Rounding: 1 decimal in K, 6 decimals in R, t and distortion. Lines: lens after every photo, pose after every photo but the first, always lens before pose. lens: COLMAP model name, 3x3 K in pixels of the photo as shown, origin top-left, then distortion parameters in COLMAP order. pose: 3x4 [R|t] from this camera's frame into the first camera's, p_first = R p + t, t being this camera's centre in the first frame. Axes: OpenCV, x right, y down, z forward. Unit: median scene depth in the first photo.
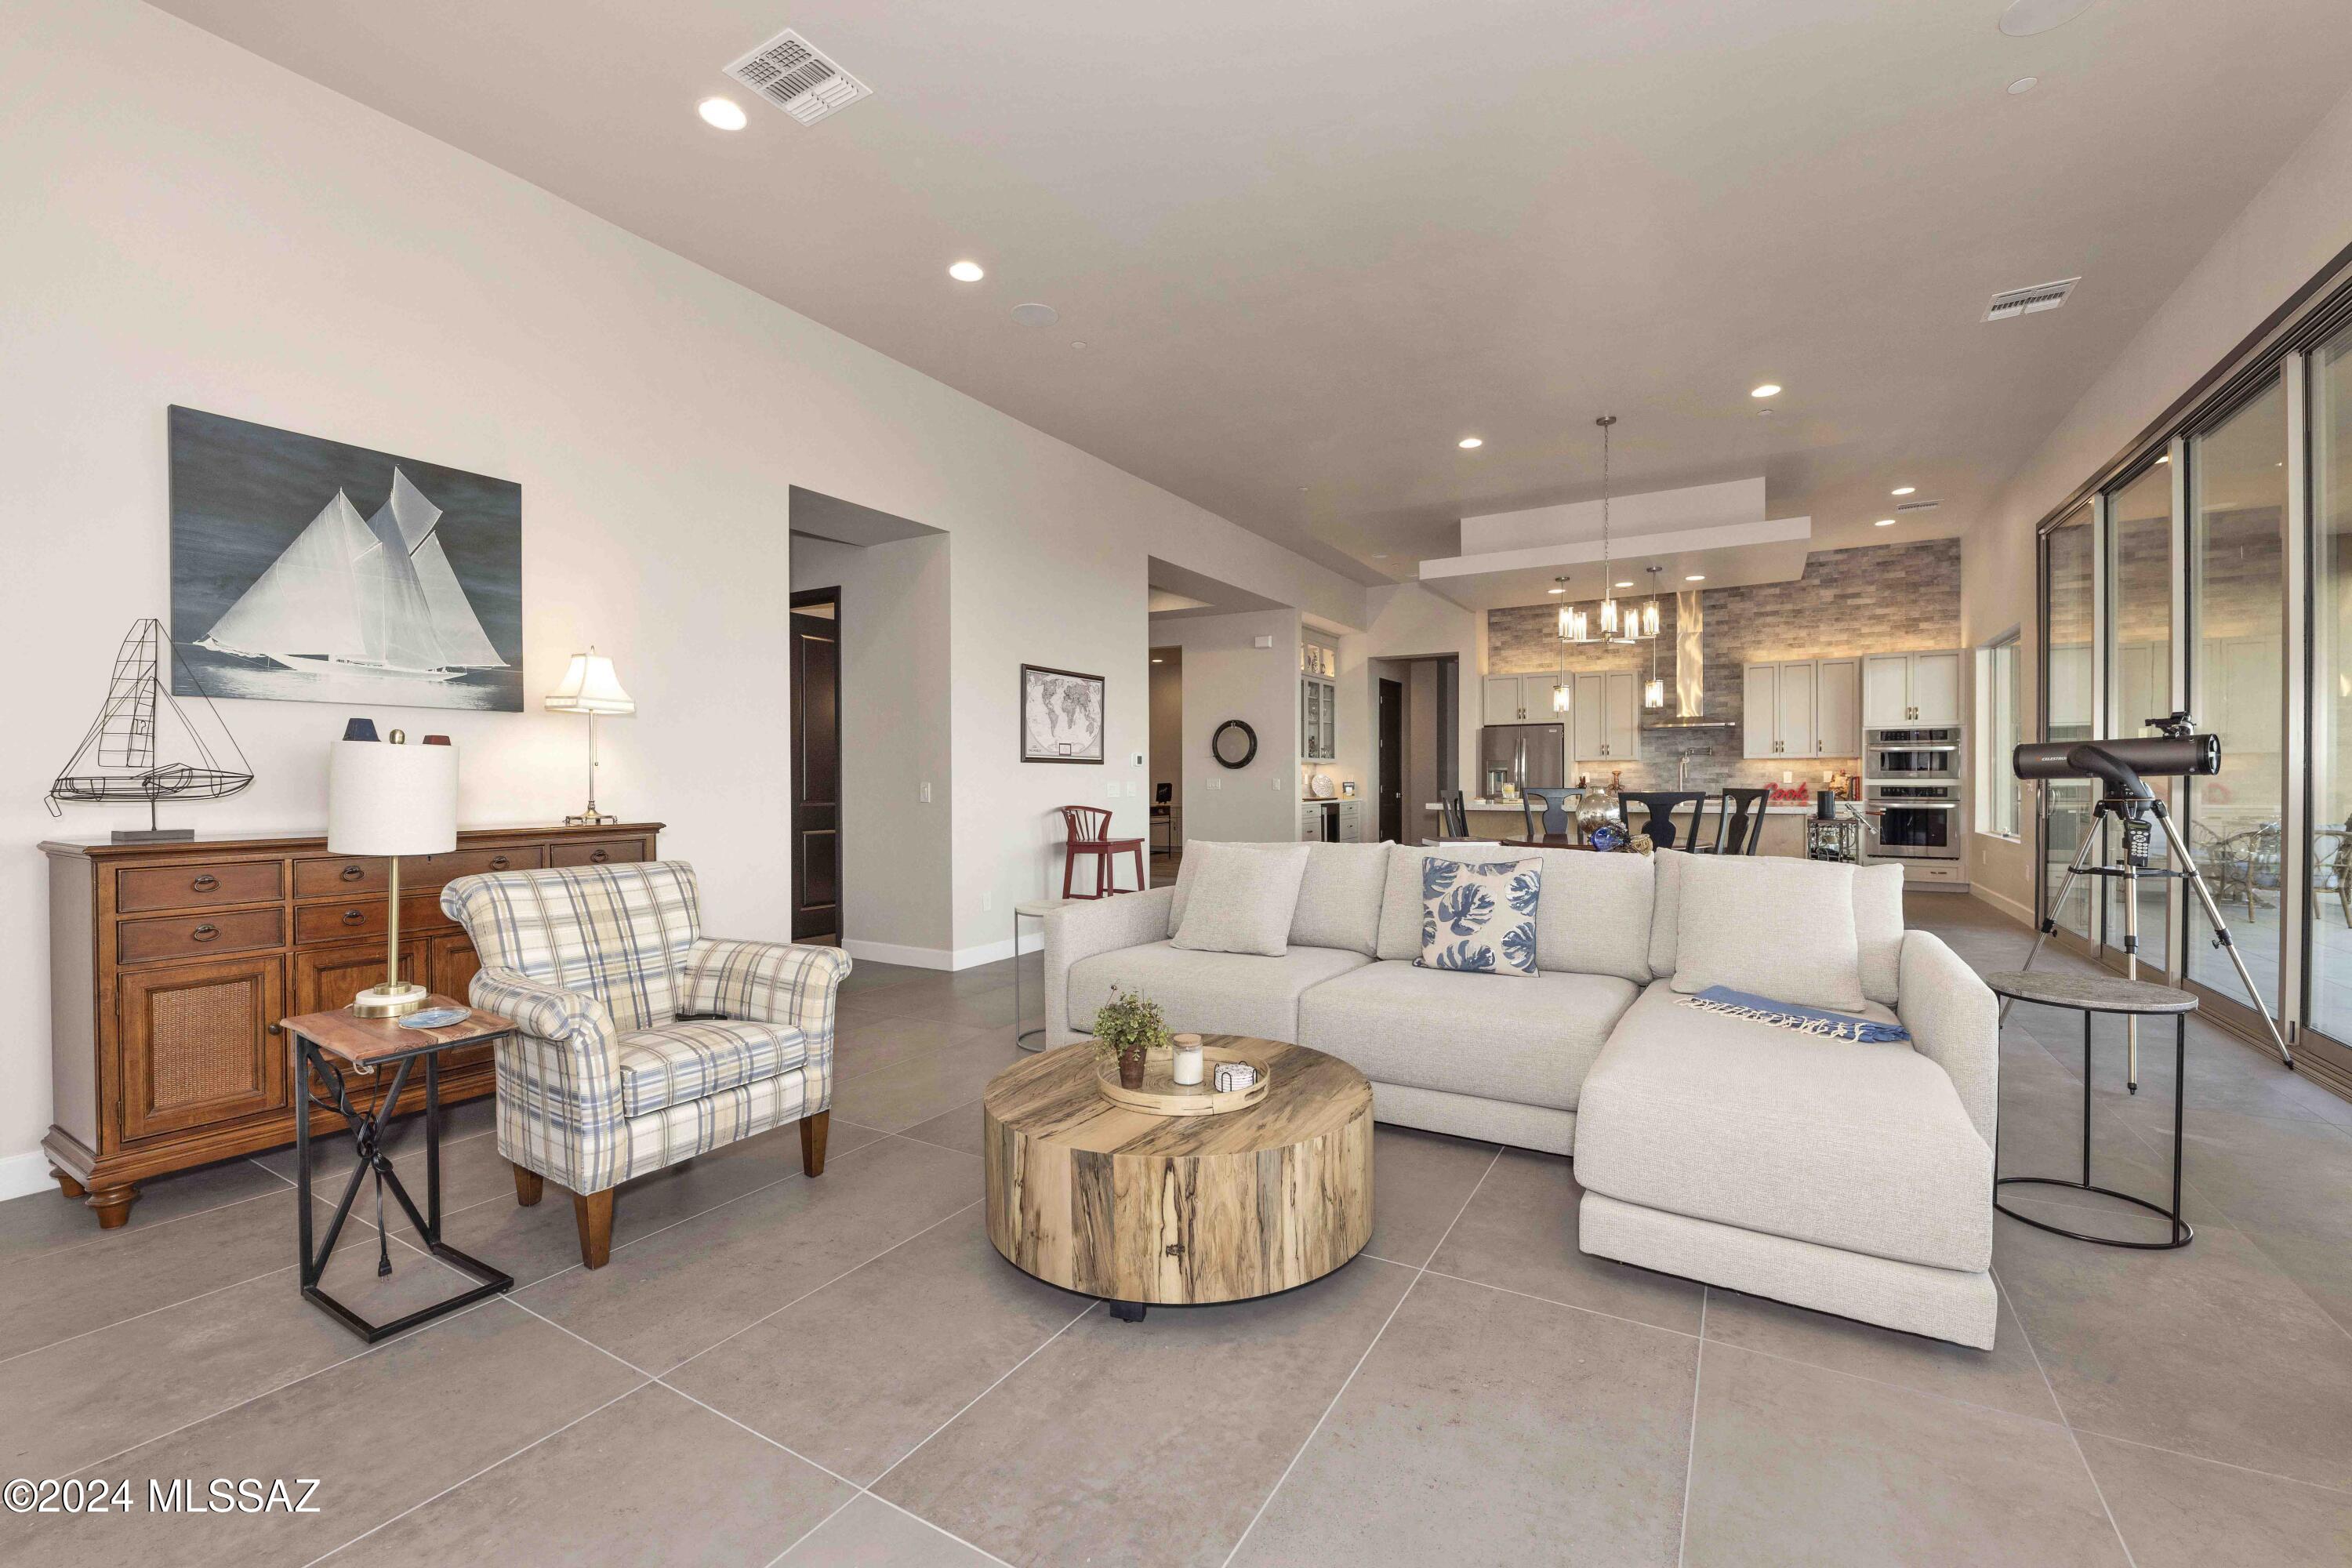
lens RADIAL K [[935.6, 0, 1254.9], [0, 935.6, 796.2], [0, 0, 1]] dist [-0.010240, 0.000056]
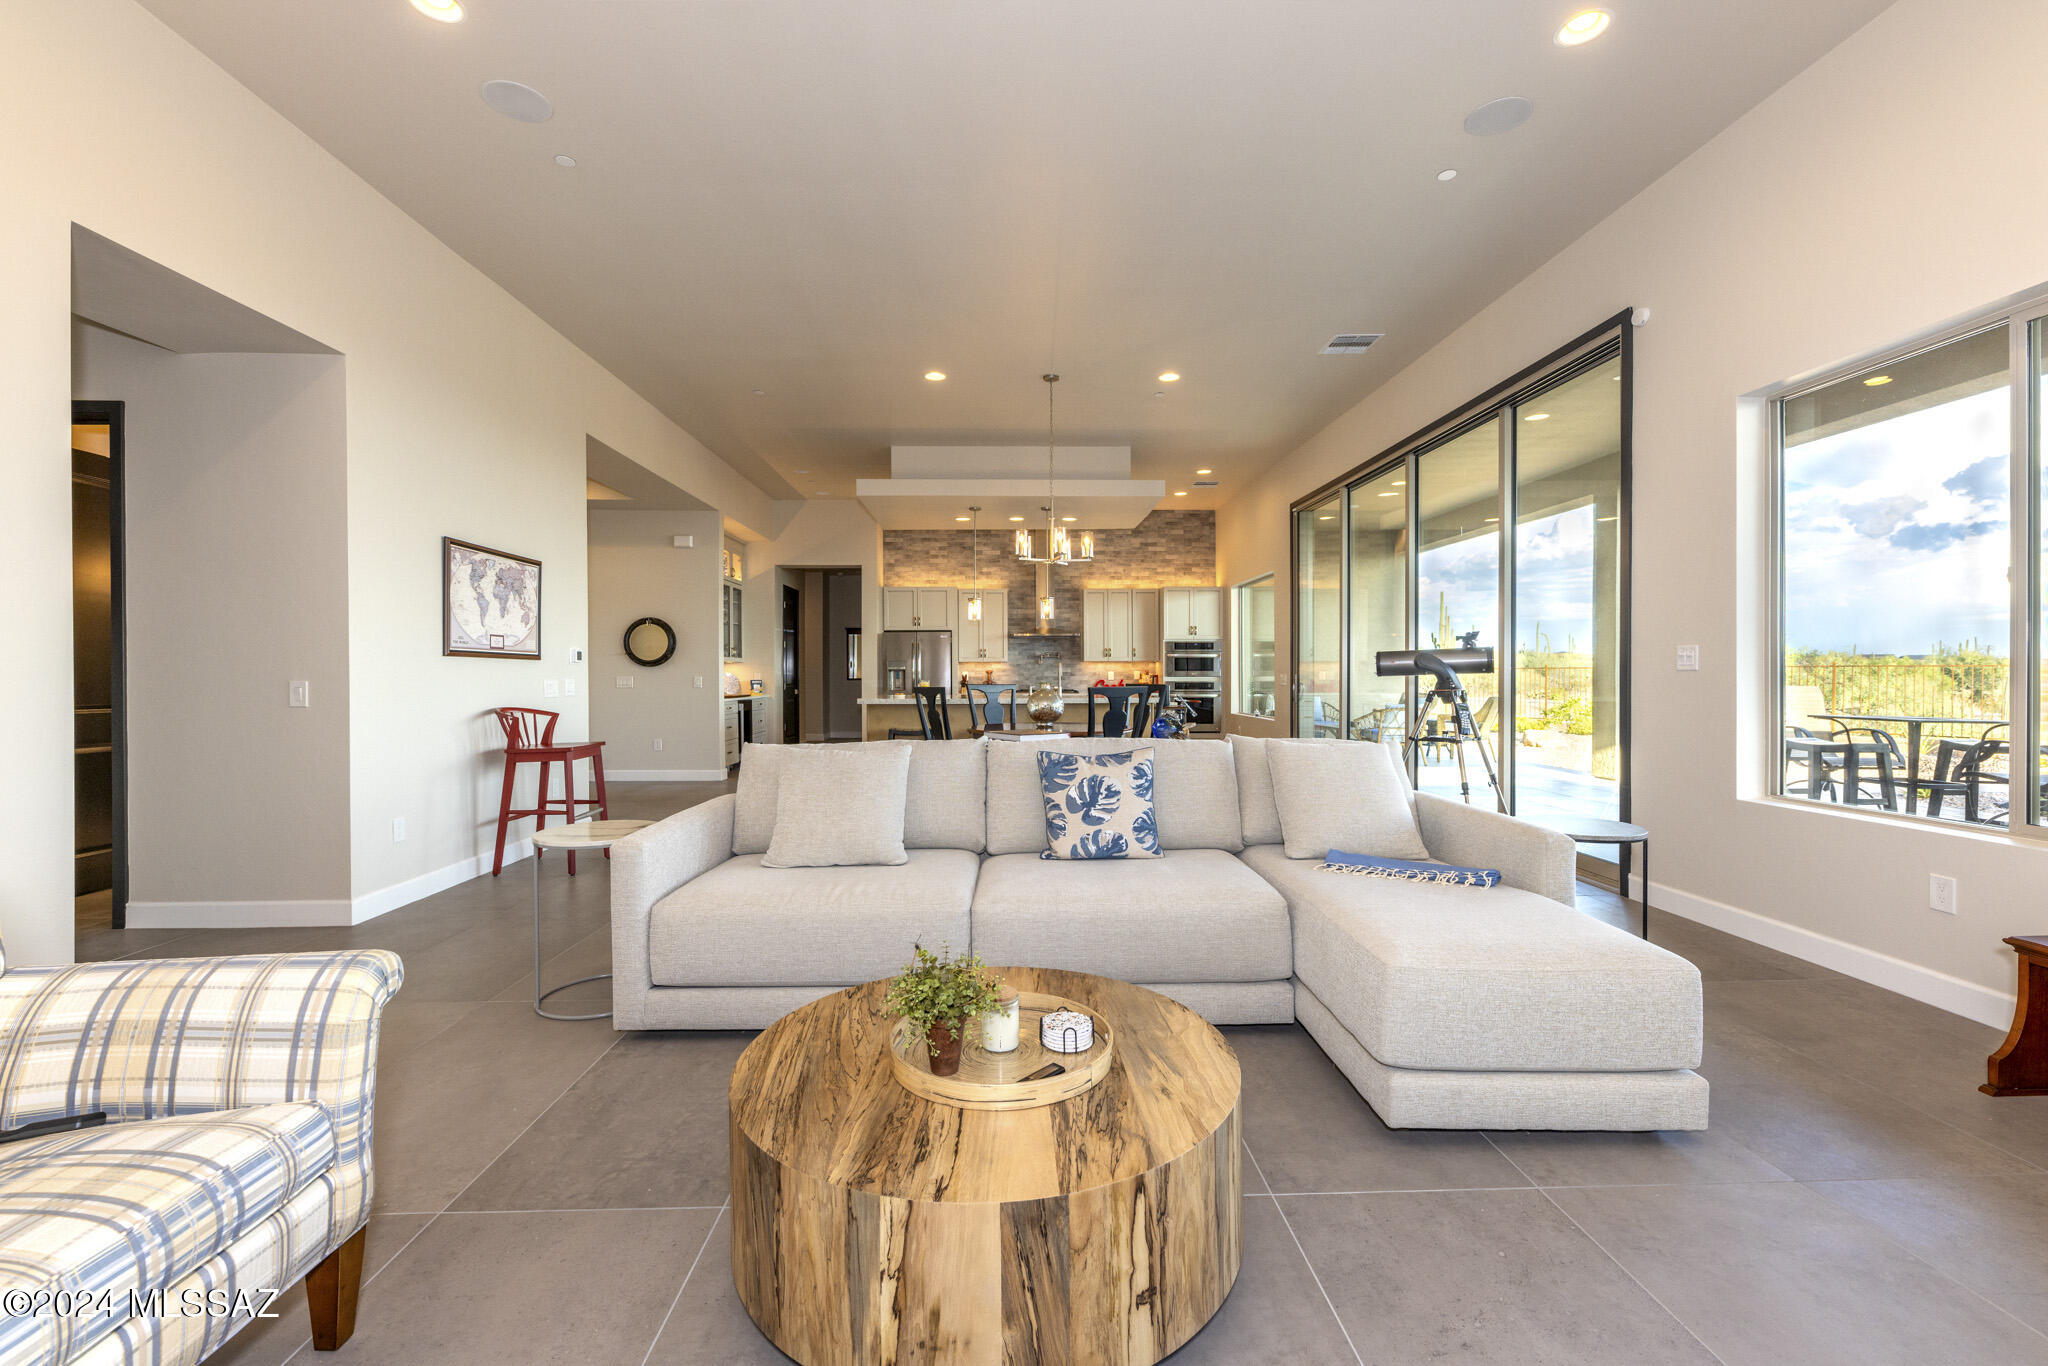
lens RADIAL K [[771.3, 0, 1021.7], [0, 771.3, 686.0], [0, 0, 1]] dist [-0.000157, -0.000562]
pose [[0.865234, -0.005718, 0.501335, -0.168809], [0.009381, 0.999945, -0.004785, -0.001982], [-0.501280, 0.008844, 0.865240, 0.176956]]
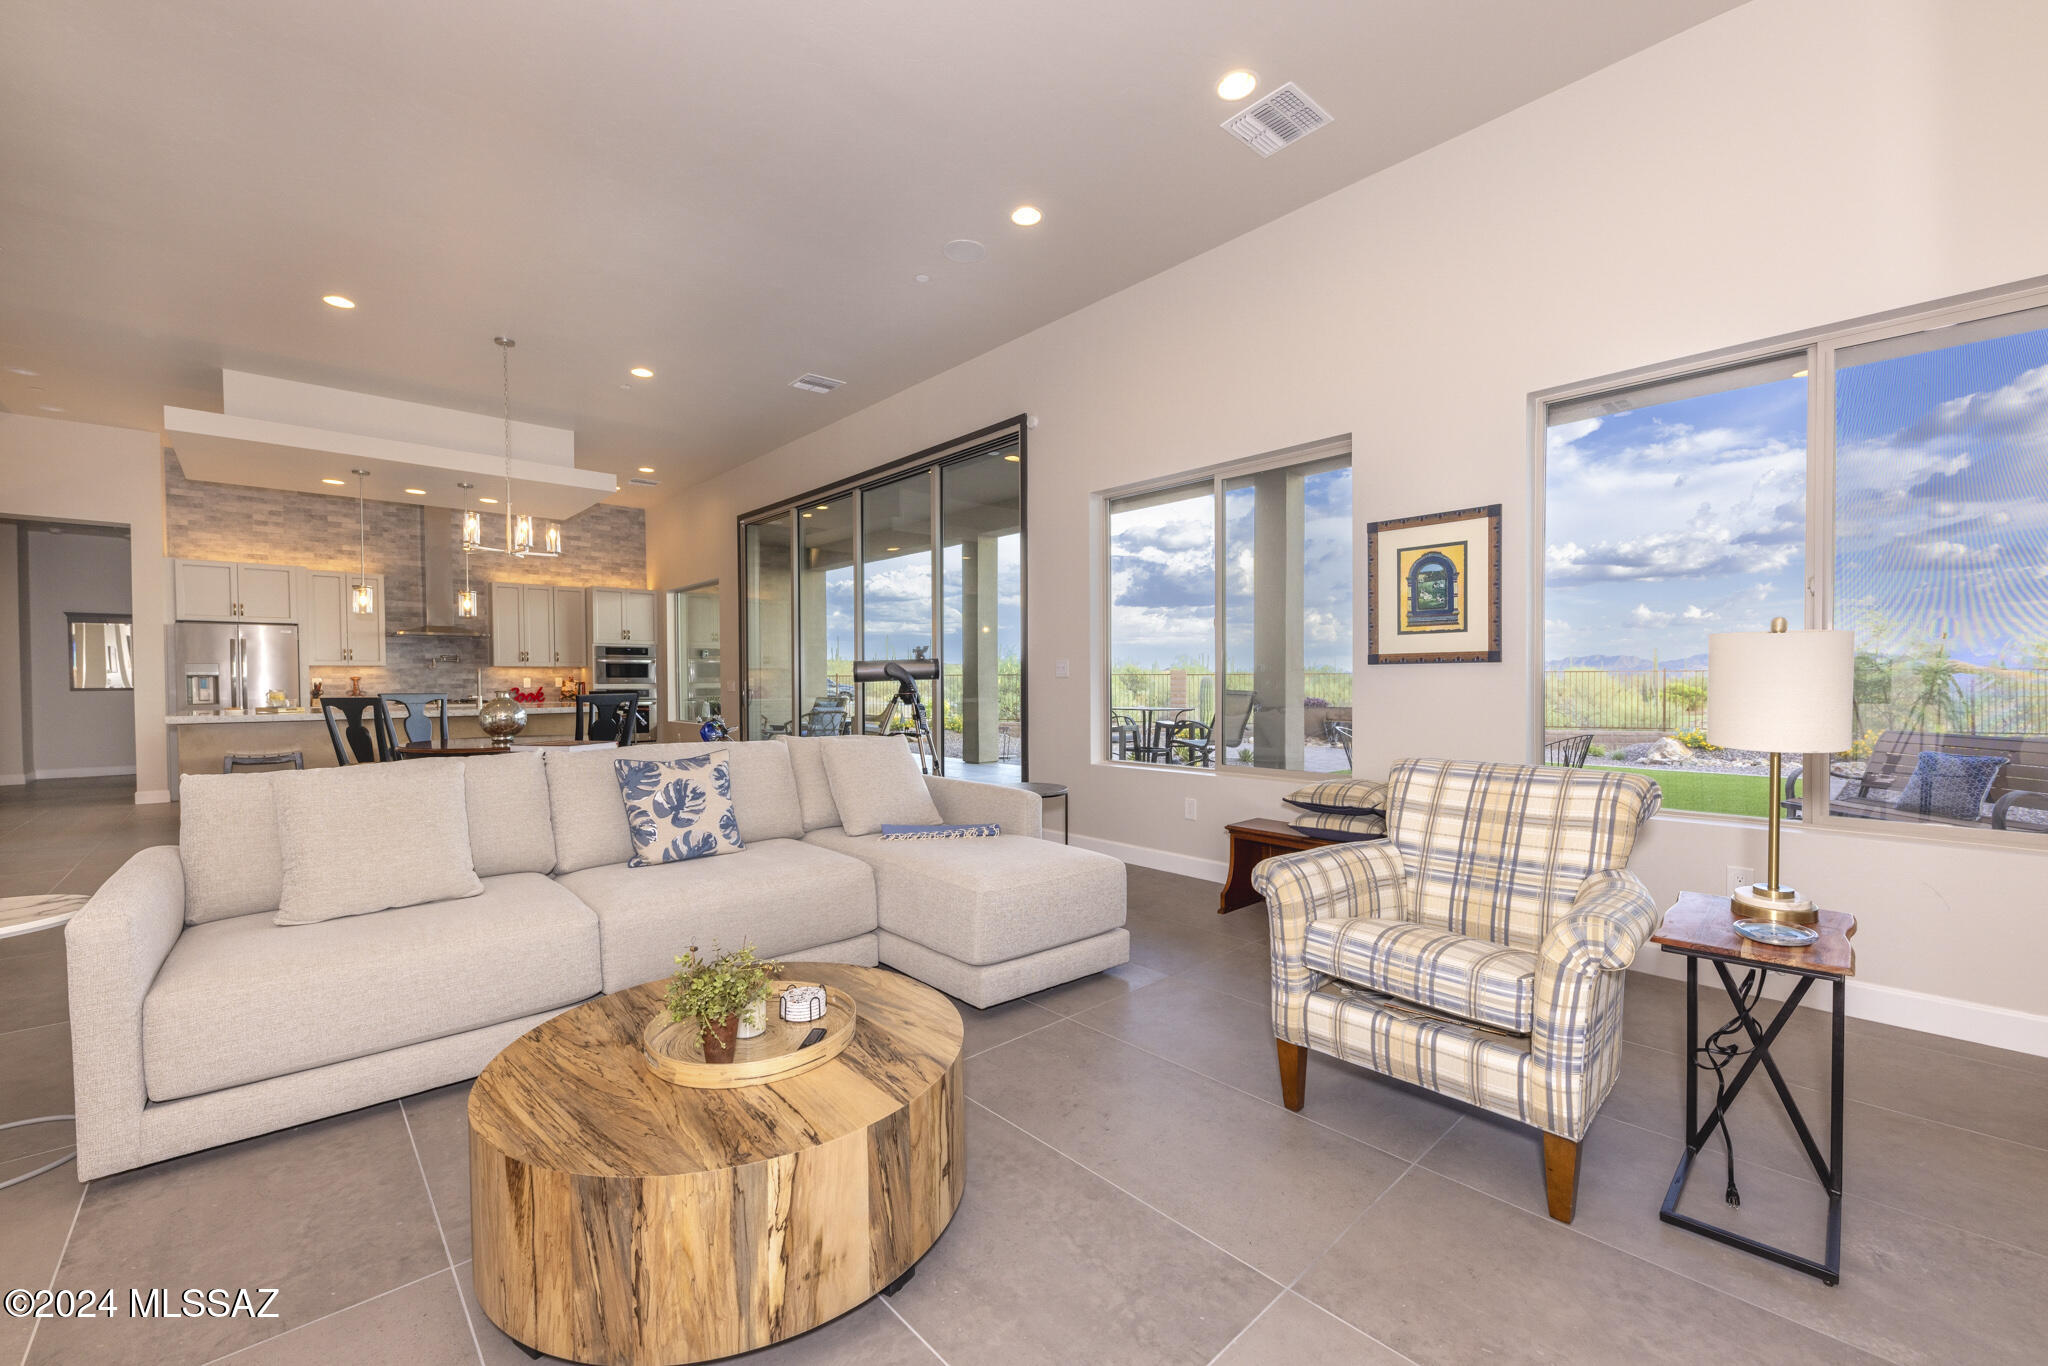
lens RADIAL K [[808.6, 0, 936.4], [0, 808.6, 705.4], [0, 0, 1]] dist [0.000914, -0.000286]
pose [[0.377238, -0.026724, 0.925731, -0.317623], [0.021164, 0.999571, 0.020231, -0.002266], [-0.925875, 0.011960, 0.377642, 0.228445]]
